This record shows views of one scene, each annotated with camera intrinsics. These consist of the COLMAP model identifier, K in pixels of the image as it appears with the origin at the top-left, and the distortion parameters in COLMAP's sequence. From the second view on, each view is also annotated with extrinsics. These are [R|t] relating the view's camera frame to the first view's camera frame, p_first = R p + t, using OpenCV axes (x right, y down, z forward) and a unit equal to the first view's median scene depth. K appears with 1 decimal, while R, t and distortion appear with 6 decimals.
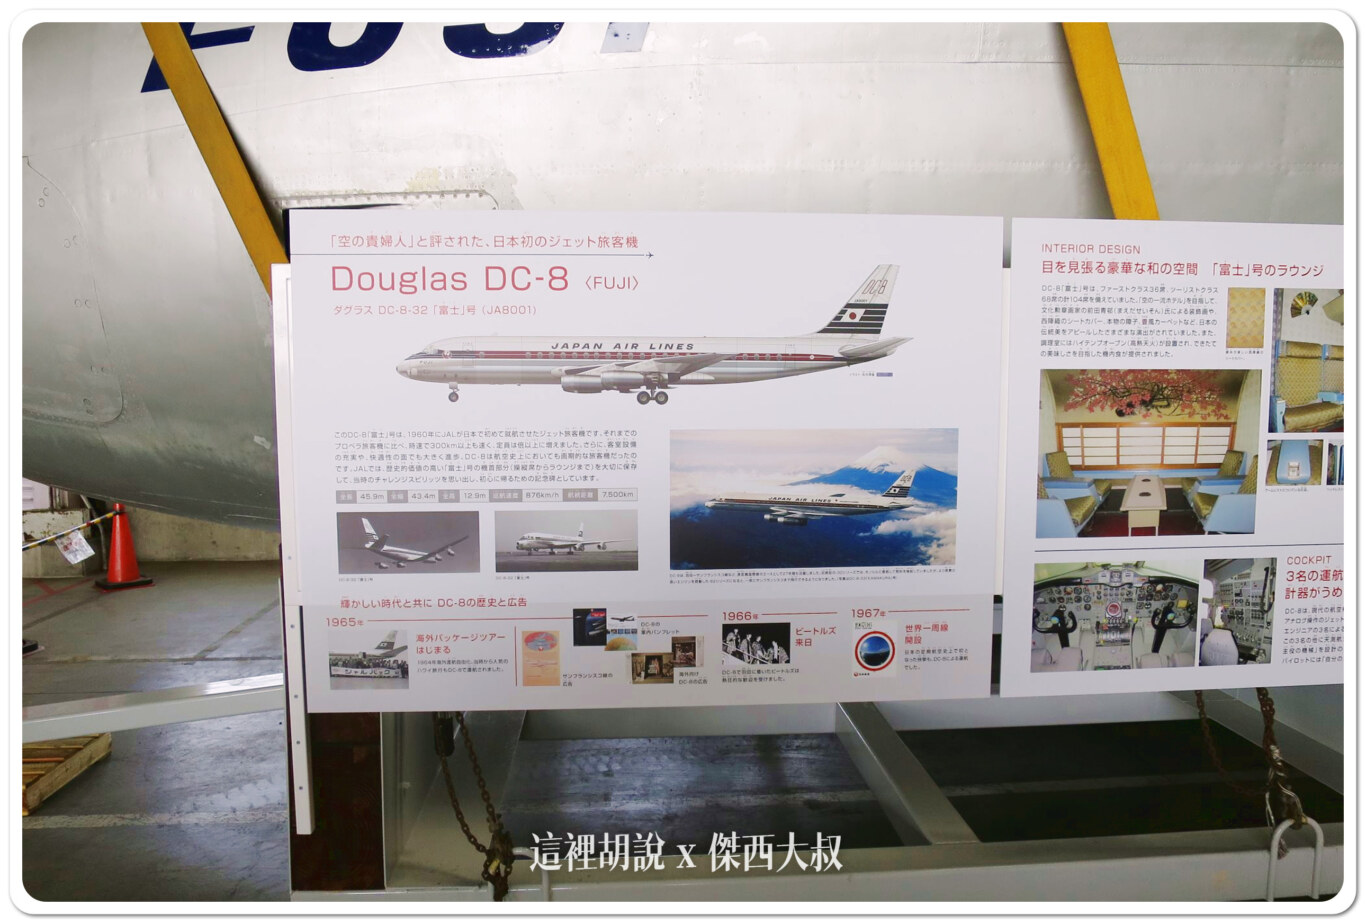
lens RADIAL K [[951.6, 0, 686.3], [0, 951.6, 464.5], [0, 0, 1]] dist [-0.050647, -0.001959]
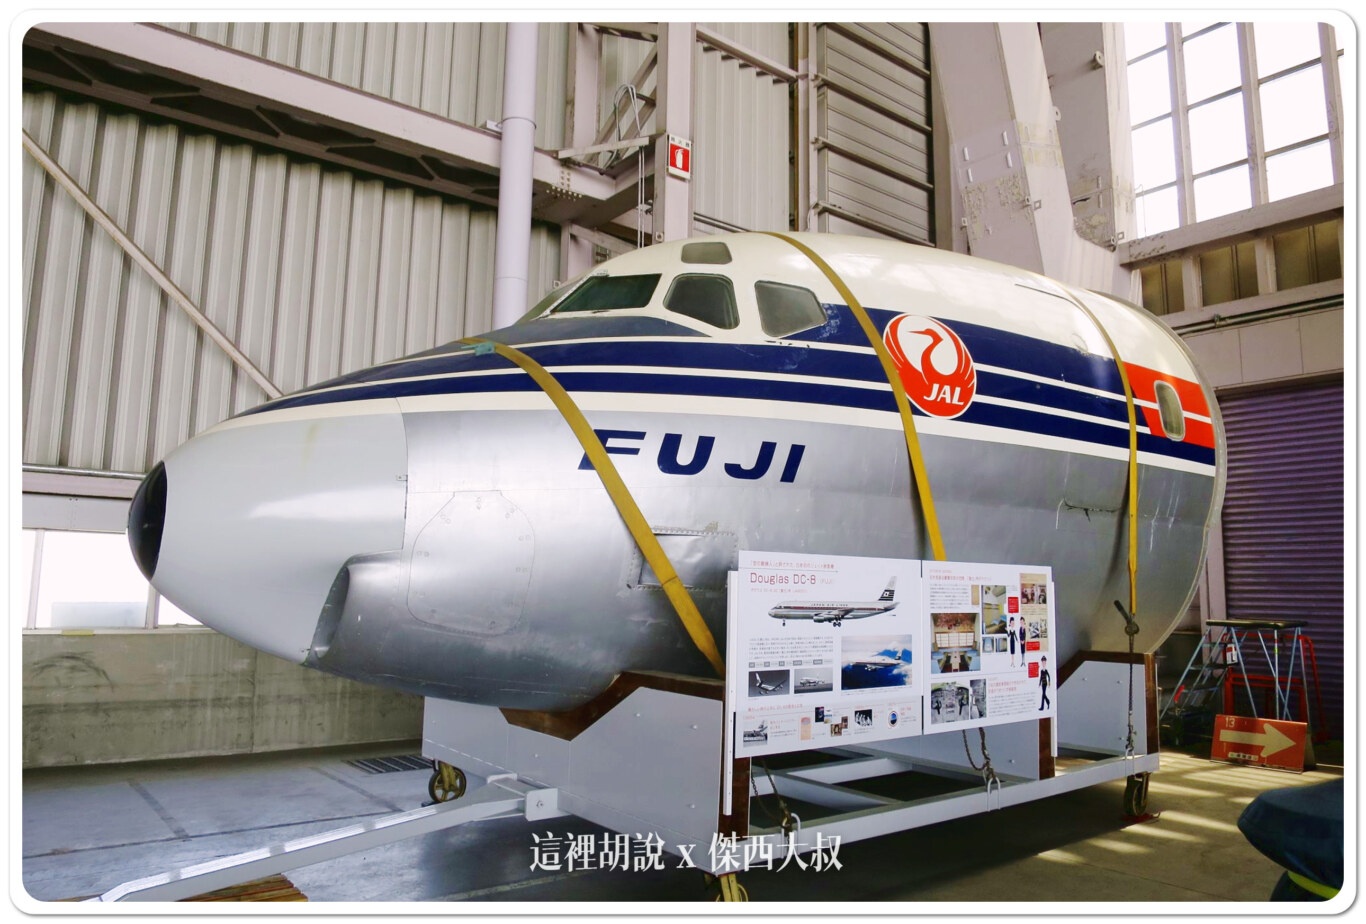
lens RADIAL K [[951.6, 0, 681.3], [0, 951.6, 465.5], [0, 0, 1]] dist [-0.050647, -0.001959]
pose [[0.828541, 0.090473, 0.552570, -1.868582], [0.024777, 0.979969, -0.197603, 0.008421], [-0.559380, 0.177413, 0.809703, -0.973693]]
